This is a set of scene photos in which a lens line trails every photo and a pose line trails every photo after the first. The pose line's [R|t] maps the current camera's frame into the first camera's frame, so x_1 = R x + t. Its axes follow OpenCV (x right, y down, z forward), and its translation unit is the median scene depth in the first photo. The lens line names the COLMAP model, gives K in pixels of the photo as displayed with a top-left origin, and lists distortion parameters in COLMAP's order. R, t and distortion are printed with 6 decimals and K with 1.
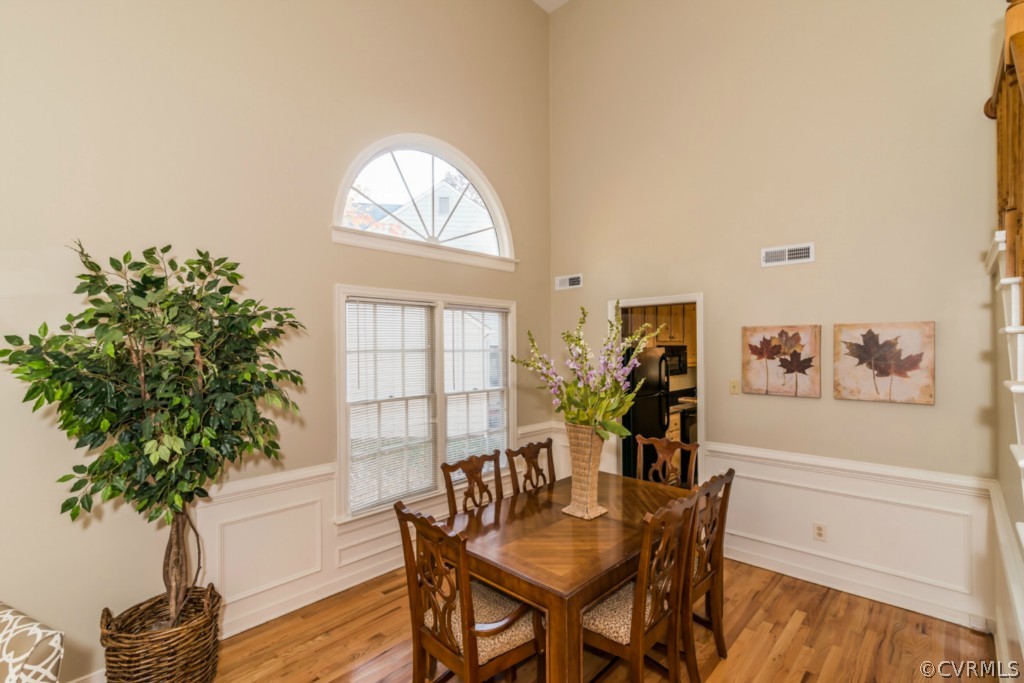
lens RADIAL K [[441.5, 0, 505.9], [0, 441.5, 344.6], [0, 0, 1]] dist [0.000233, -0.000488]
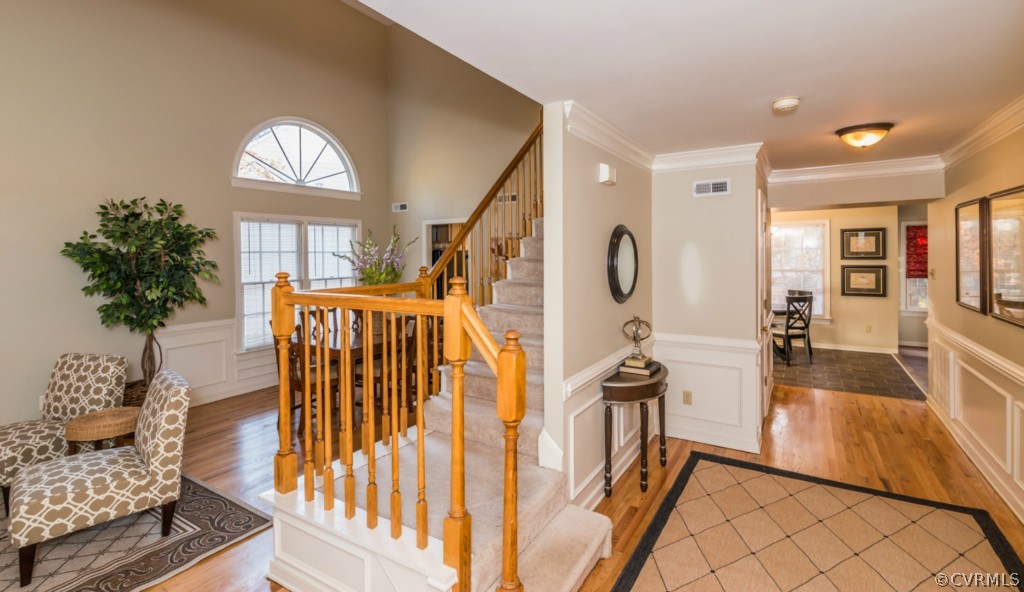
lens RADIAL K [[482.4, 0, 528.2], [0, 482.4, 254.7], [0, 0, 1]] dist [0.000367, 0.001056]
pose [[0.977762, -0.004348, 0.209671, 0.340468], [0.002859, 0.999969, 0.007403, 0.017203], [-0.209697, -0.006638, 0.977744, -1.090199]]
